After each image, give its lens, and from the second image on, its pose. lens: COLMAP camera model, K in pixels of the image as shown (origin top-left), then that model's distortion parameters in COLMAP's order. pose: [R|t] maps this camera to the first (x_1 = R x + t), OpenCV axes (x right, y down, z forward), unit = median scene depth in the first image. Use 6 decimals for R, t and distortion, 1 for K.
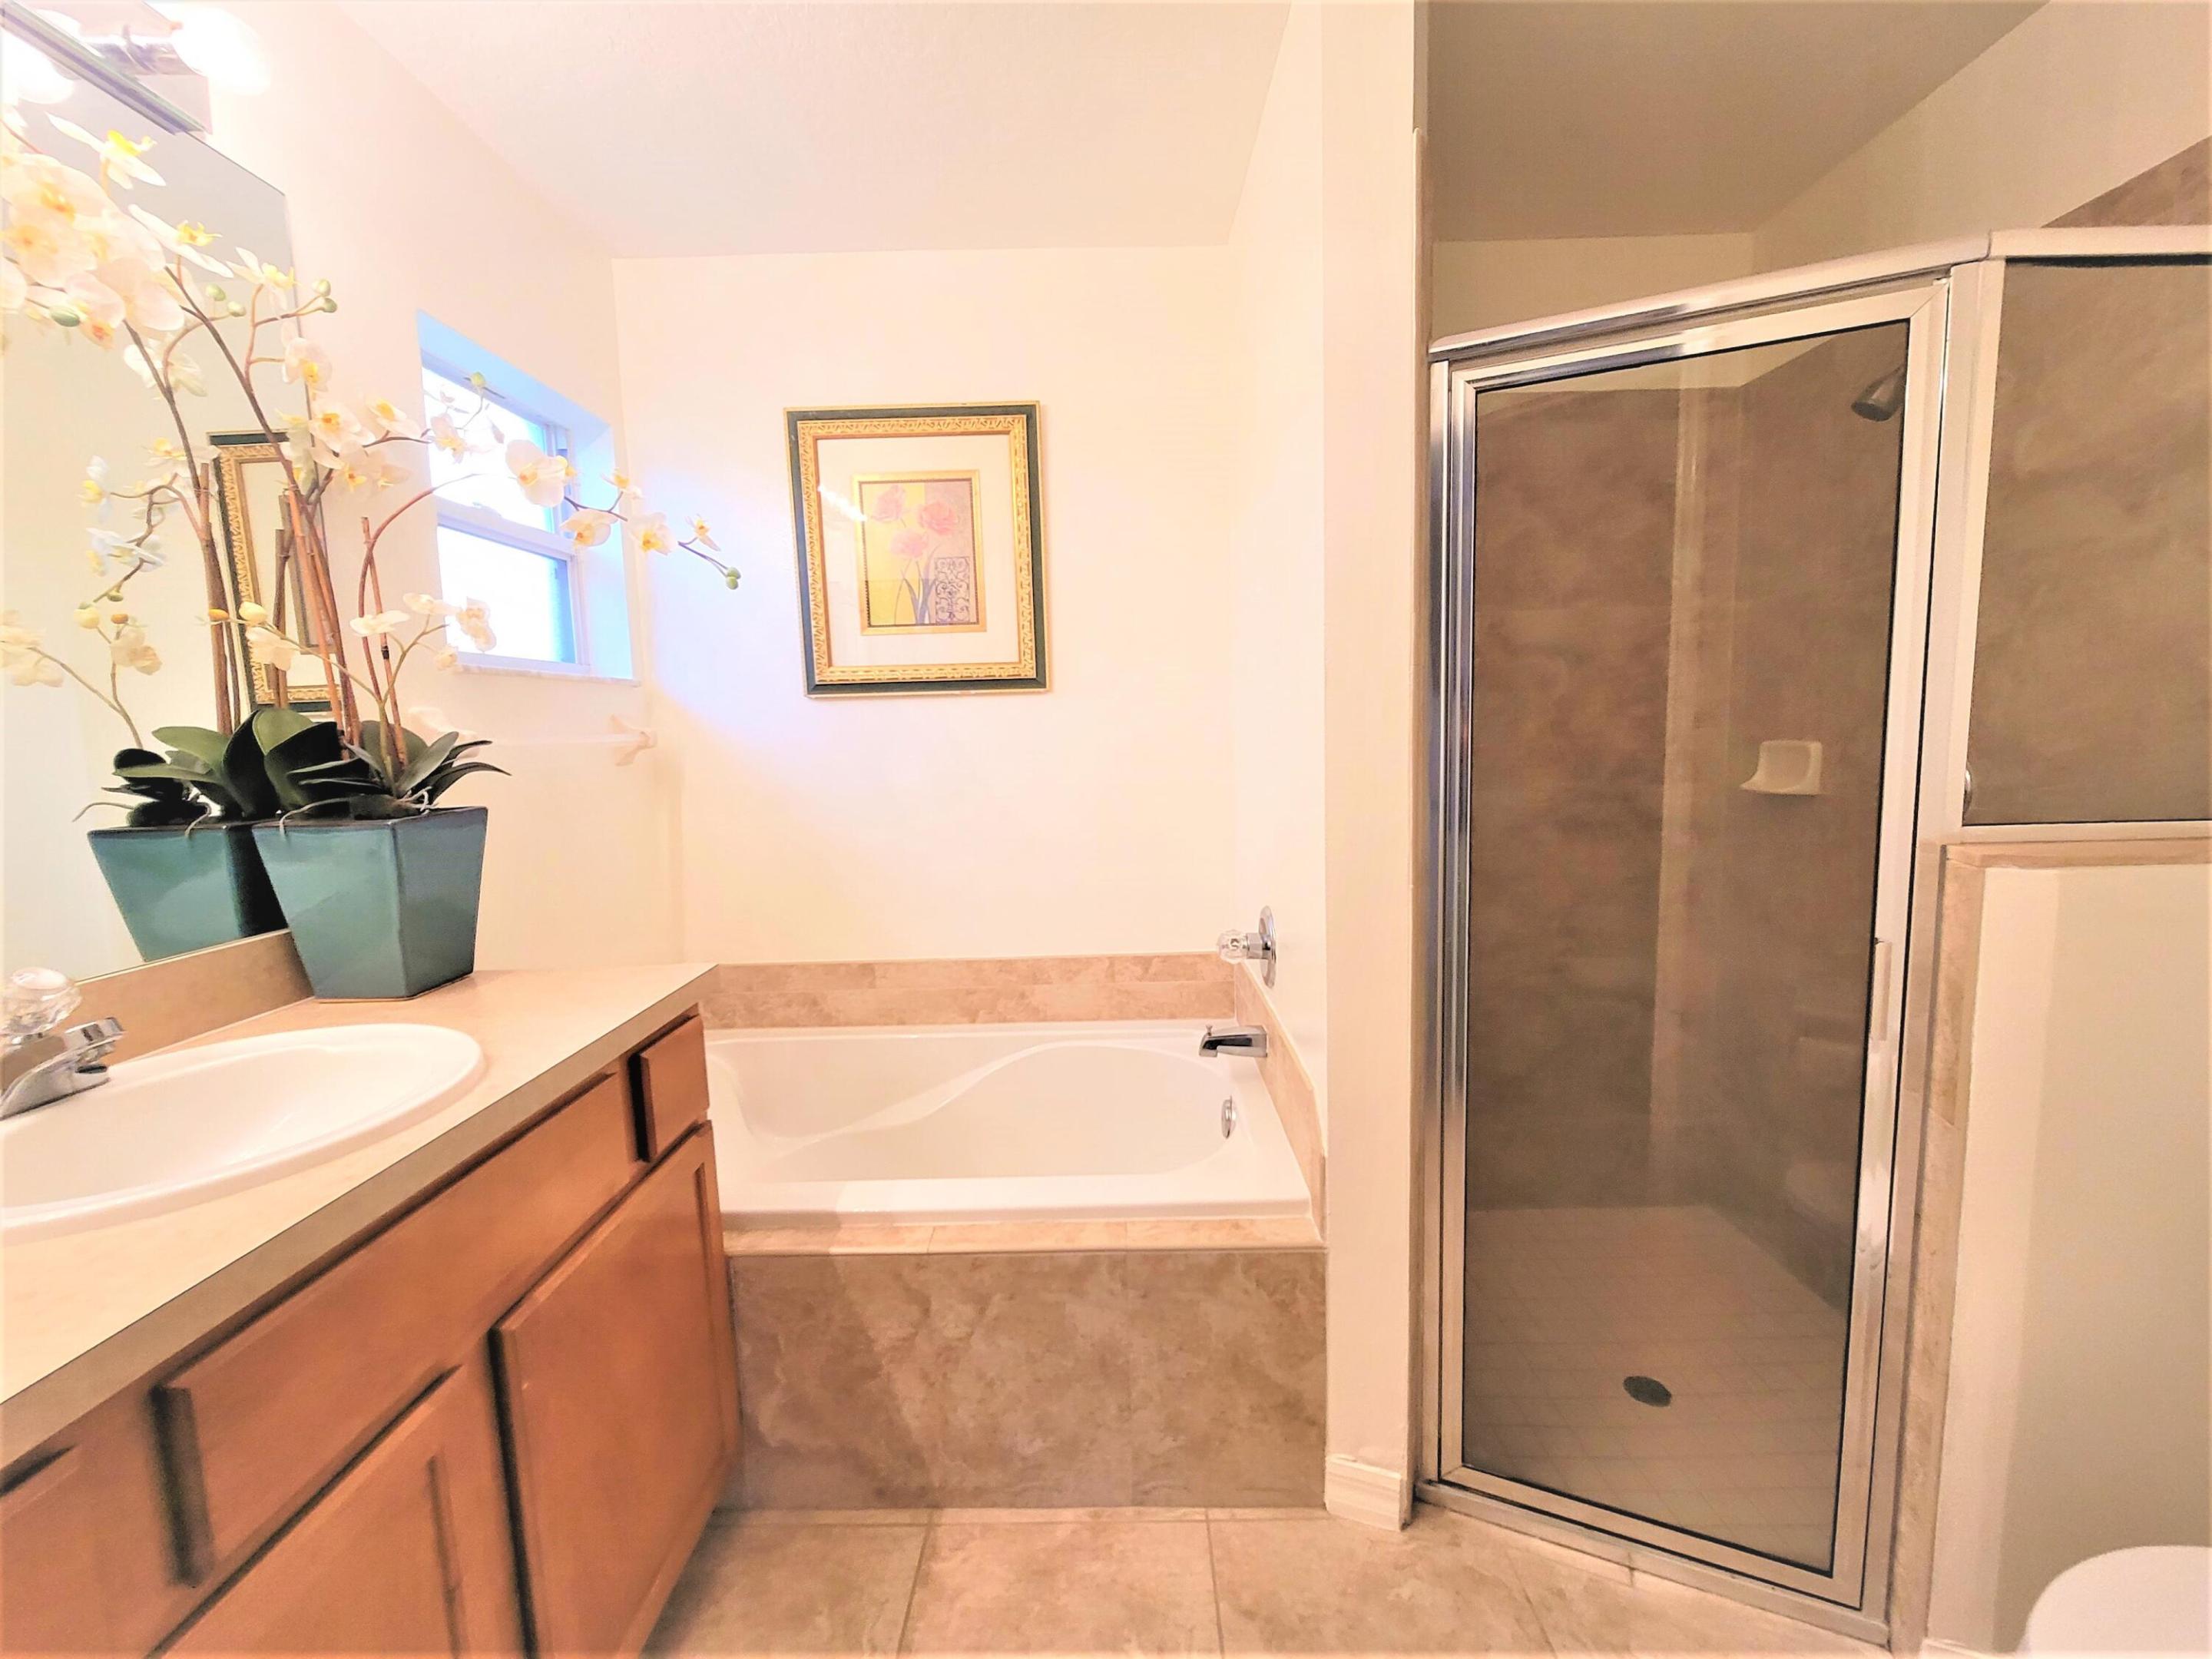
lens RADIAL K [[900.0, 0, 1108.4], [0, 900.0, 826.6], [0, 0, 1]] dist [-0.000713, 0.000523]
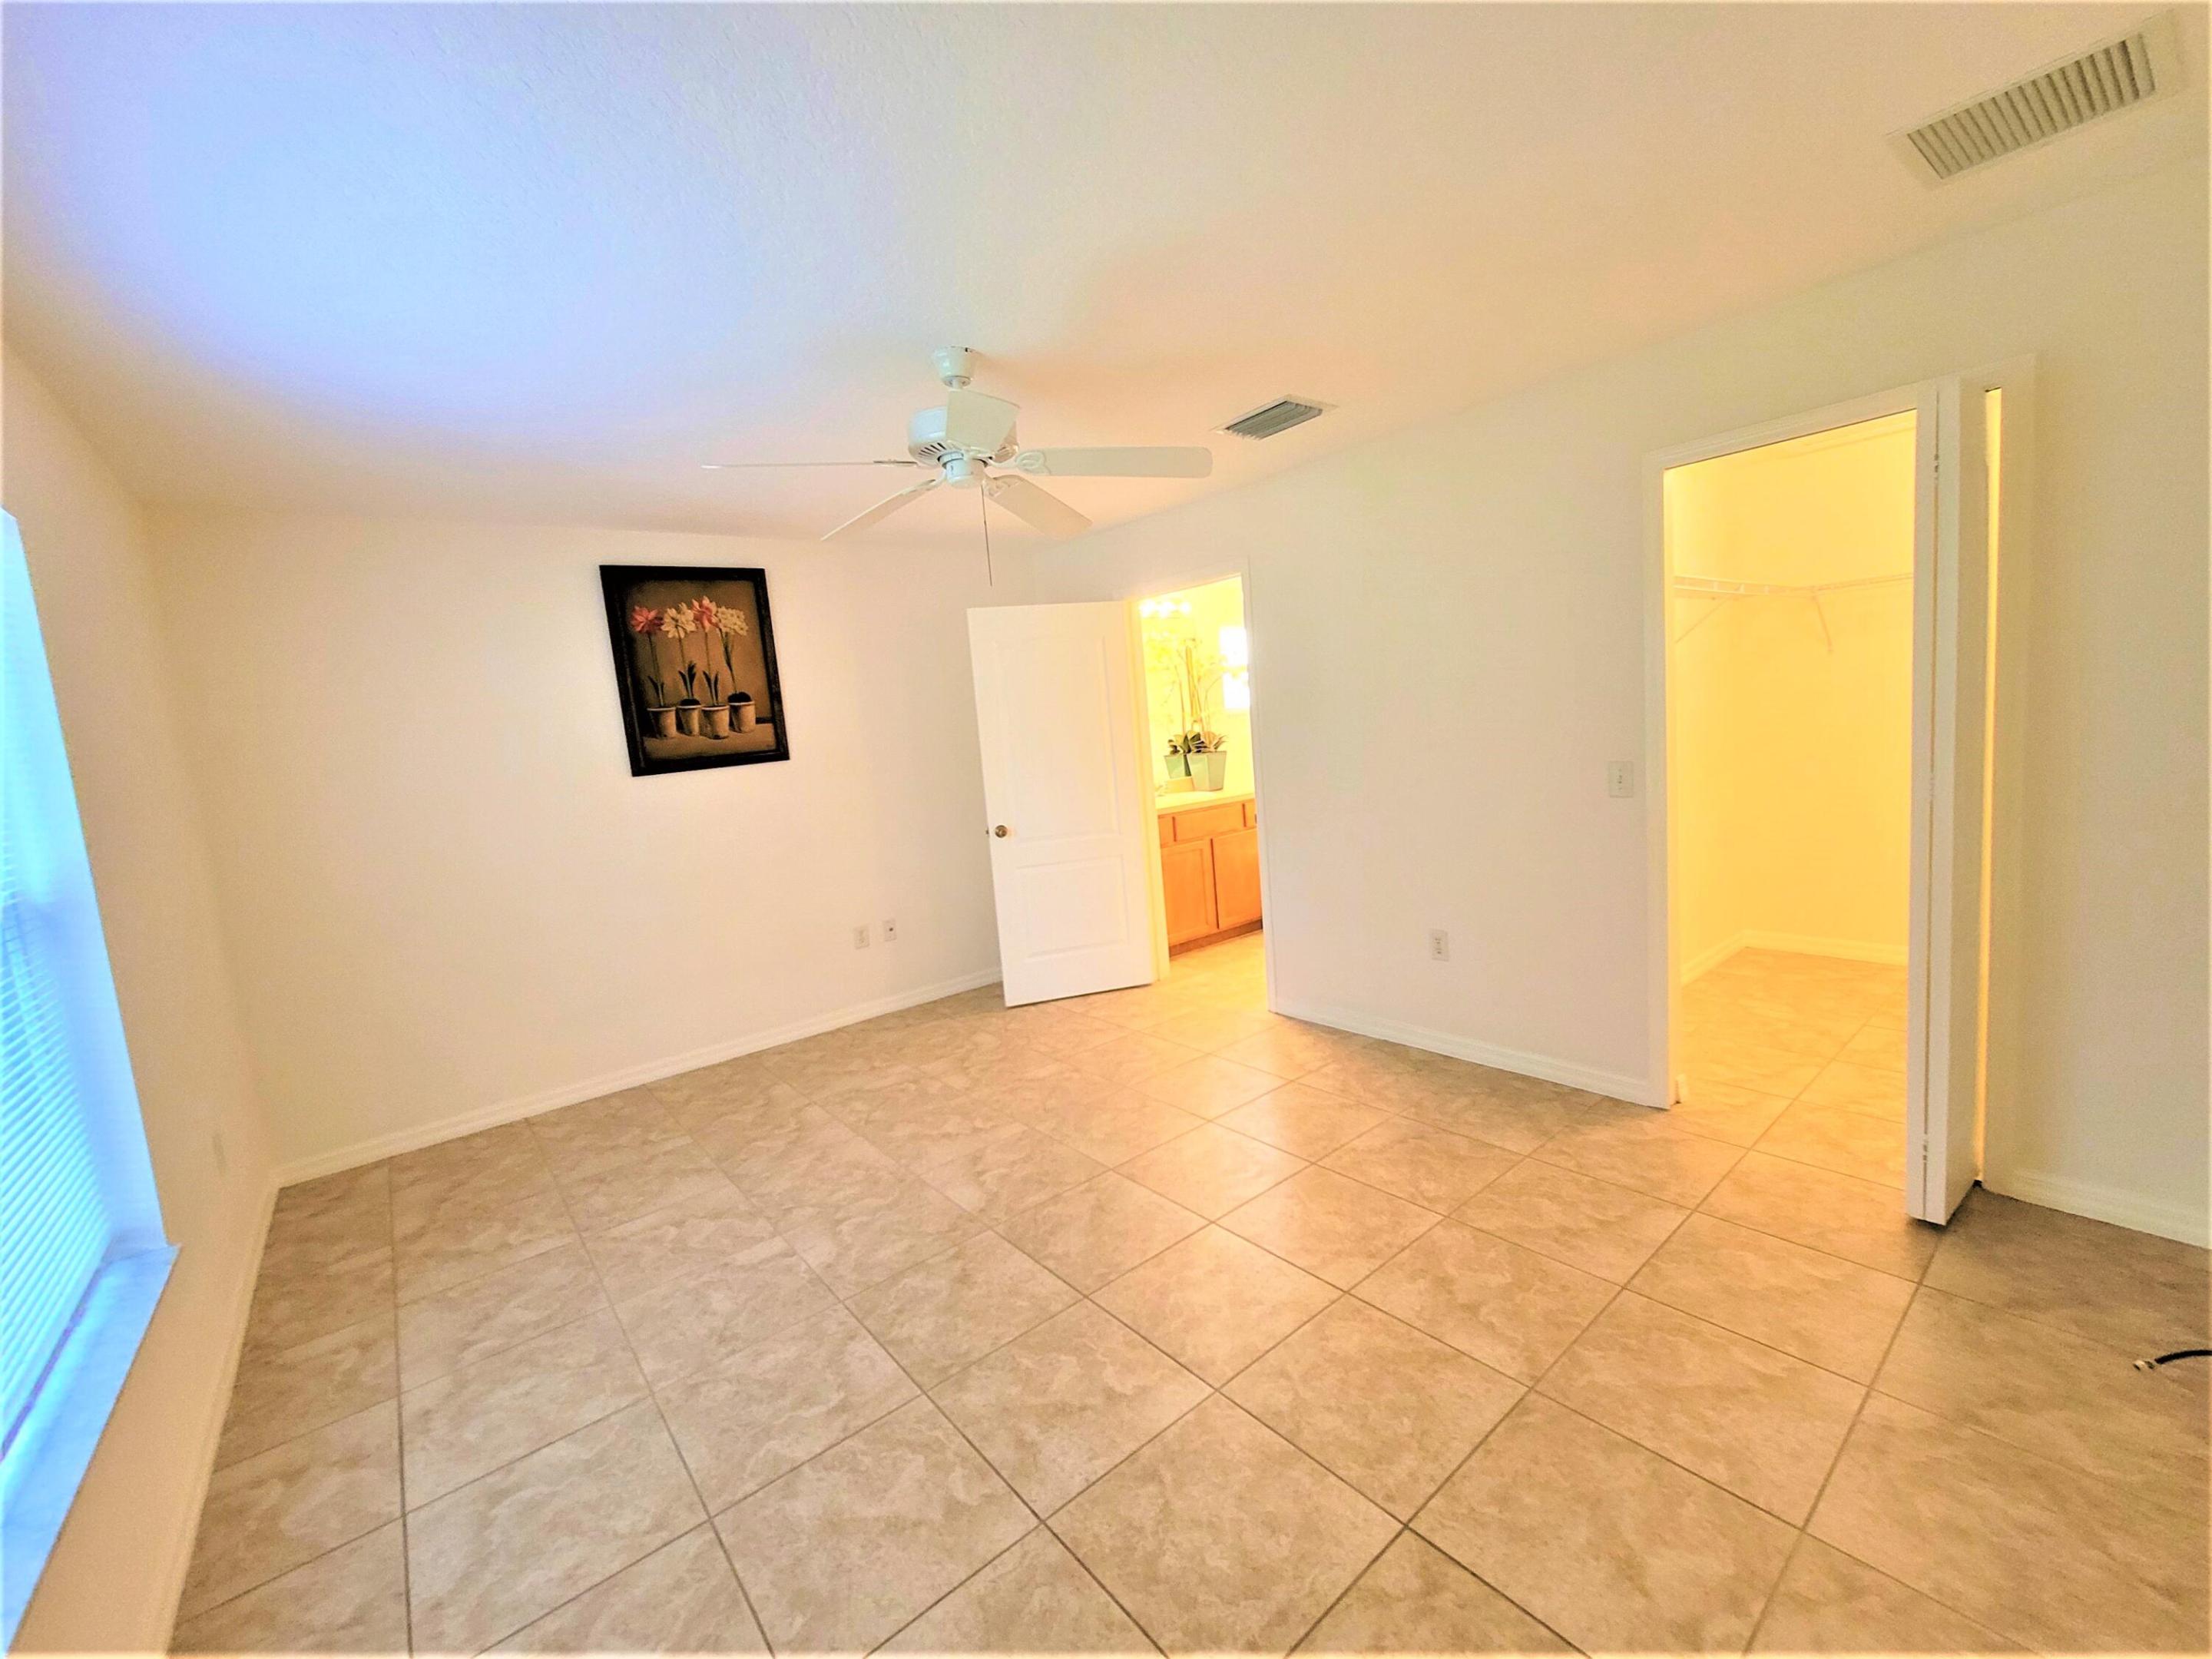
lens RADIAL K [[904.0, 0, 1103.7], [0, 904.0, 825.5], [0, 0, 1]] dist [-0.005230, 0.000812]
pose [[0.634461, 0.060798, -0.770560, 2.178477], [-0.017666, 0.997782, 0.064181, 0.065435], [0.772753, -0.027108, 0.634128, -2.097350]]
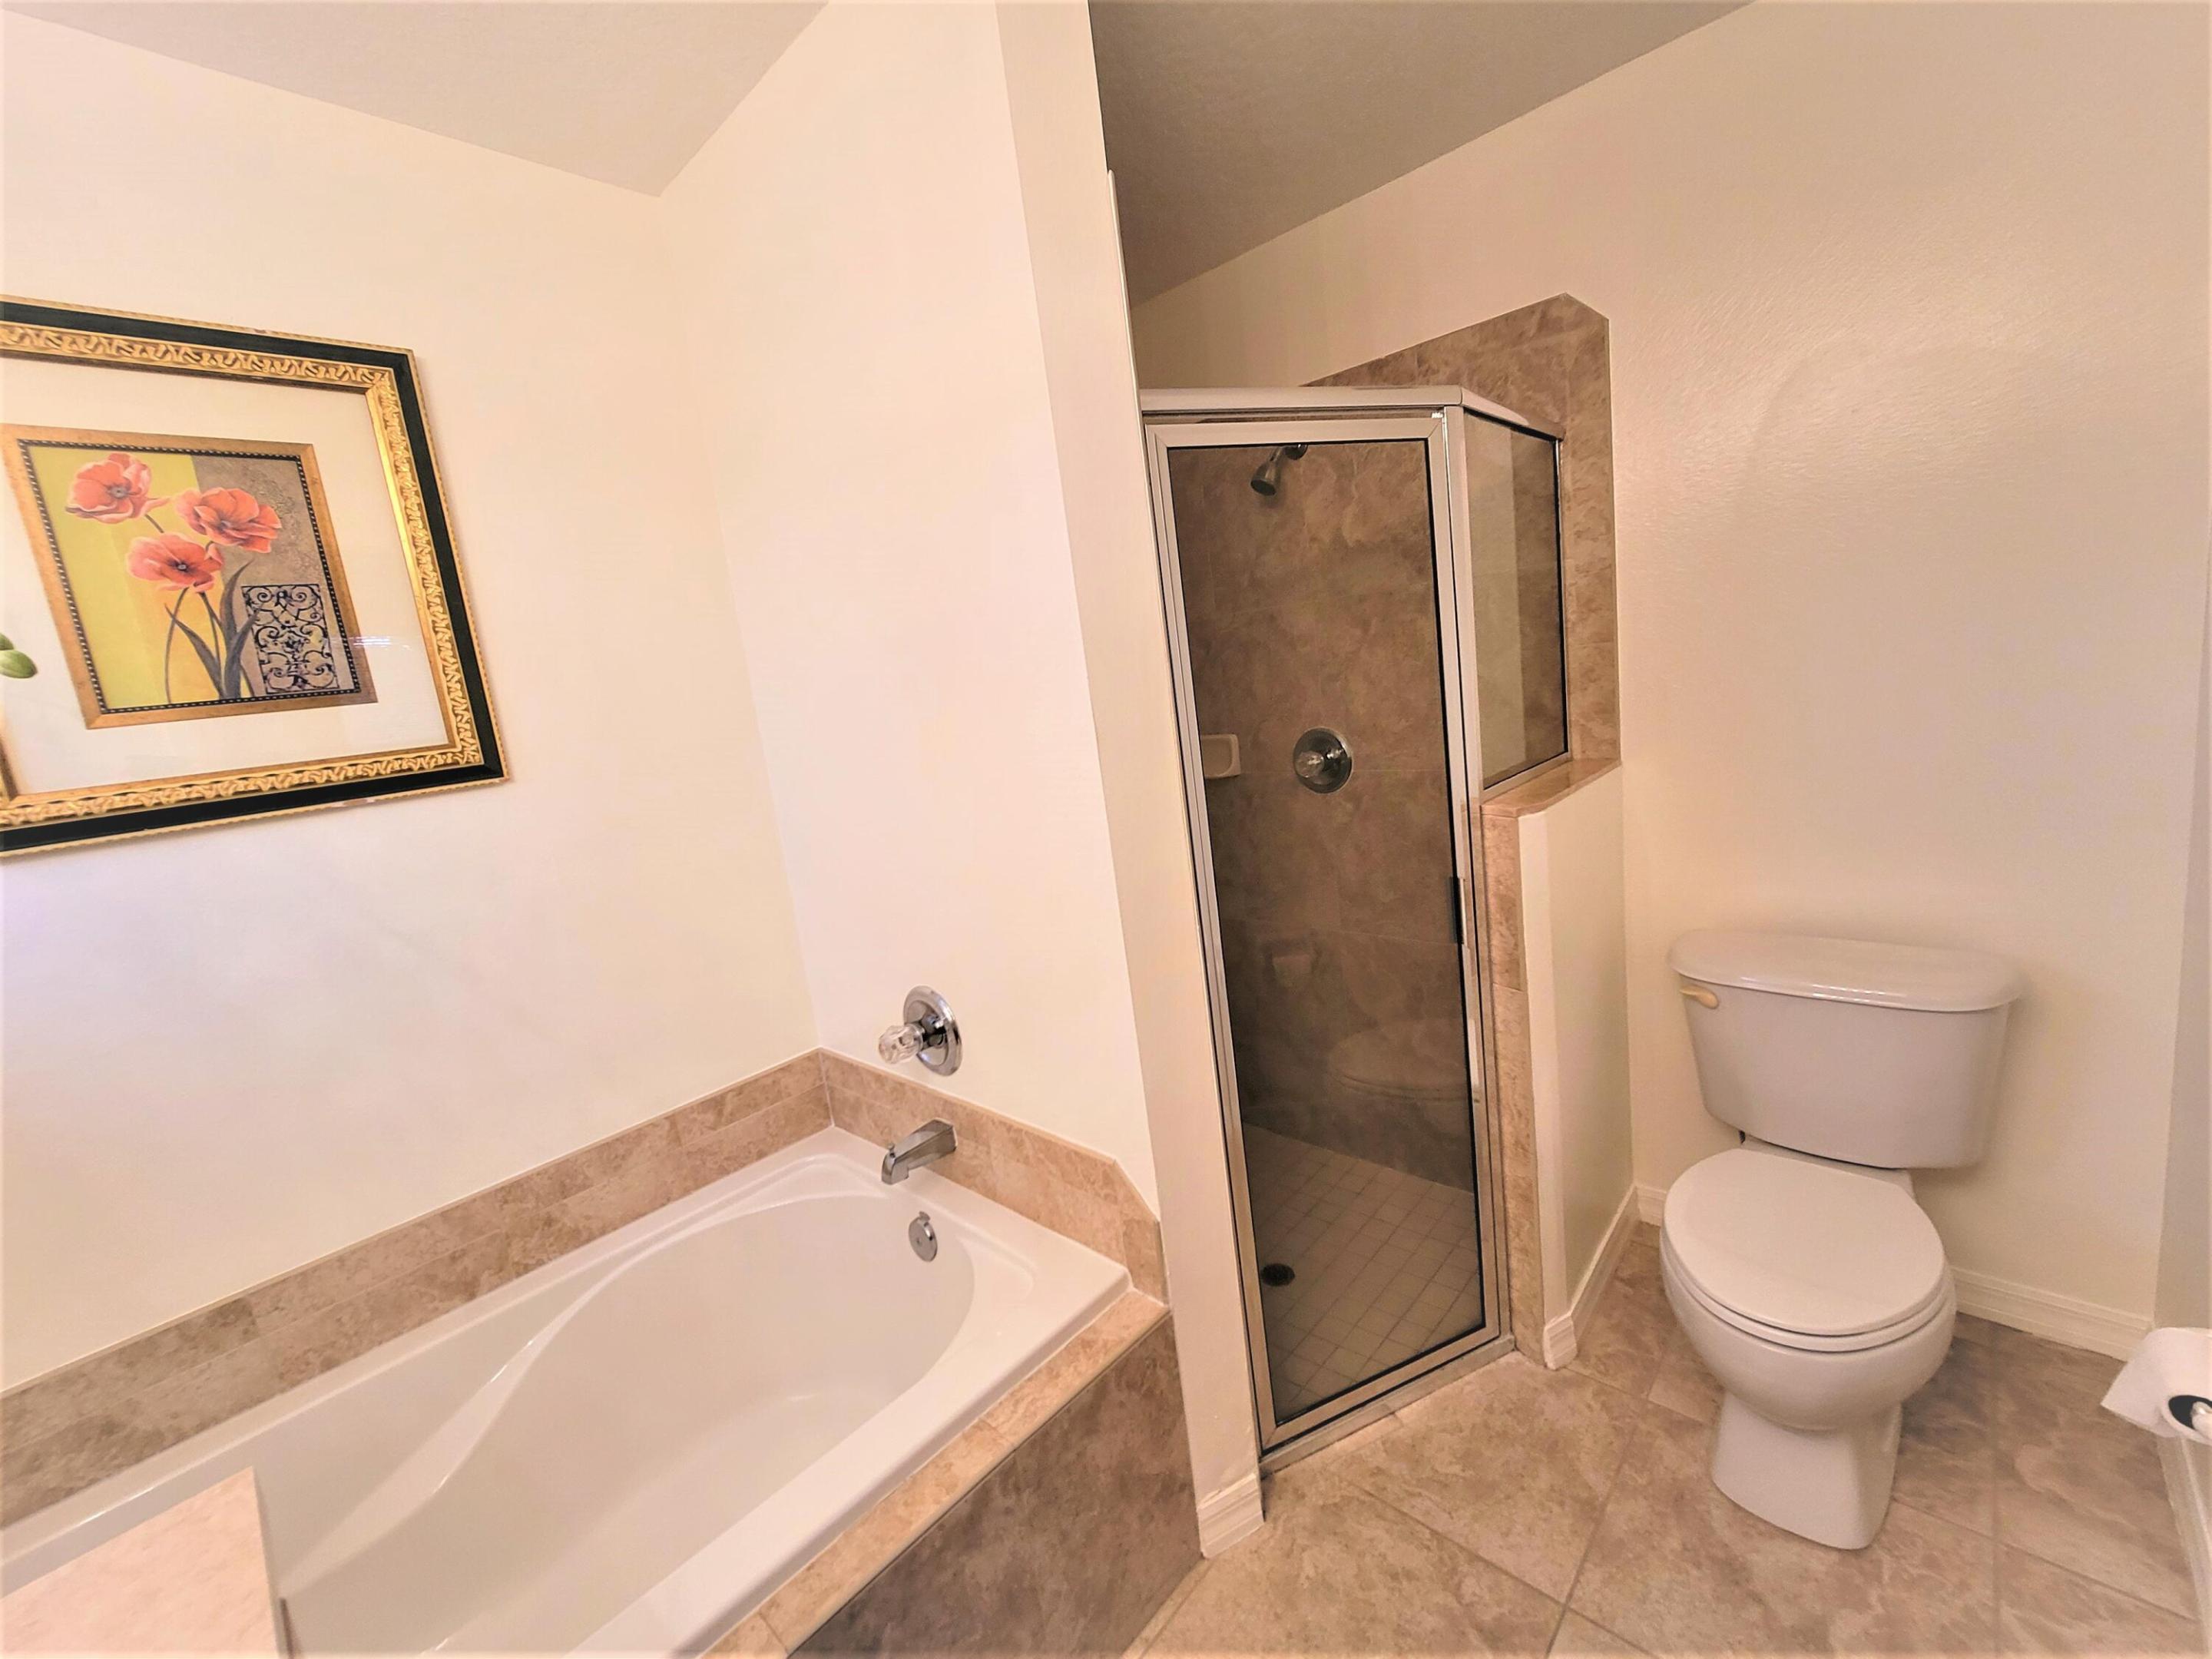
lens RADIAL K [[904.0, 0, 1103.7], [0, 904.0, 825.5], [0, 0, 1]] dist [-0.005230, 0.000812]
pose [[0.677233, -0.180879, 0.713188, -0.394938], [0.188727, 0.979586, 0.069230, -0.122508], [-0.711152, 0.087713, 0.697545, 0.313217]]
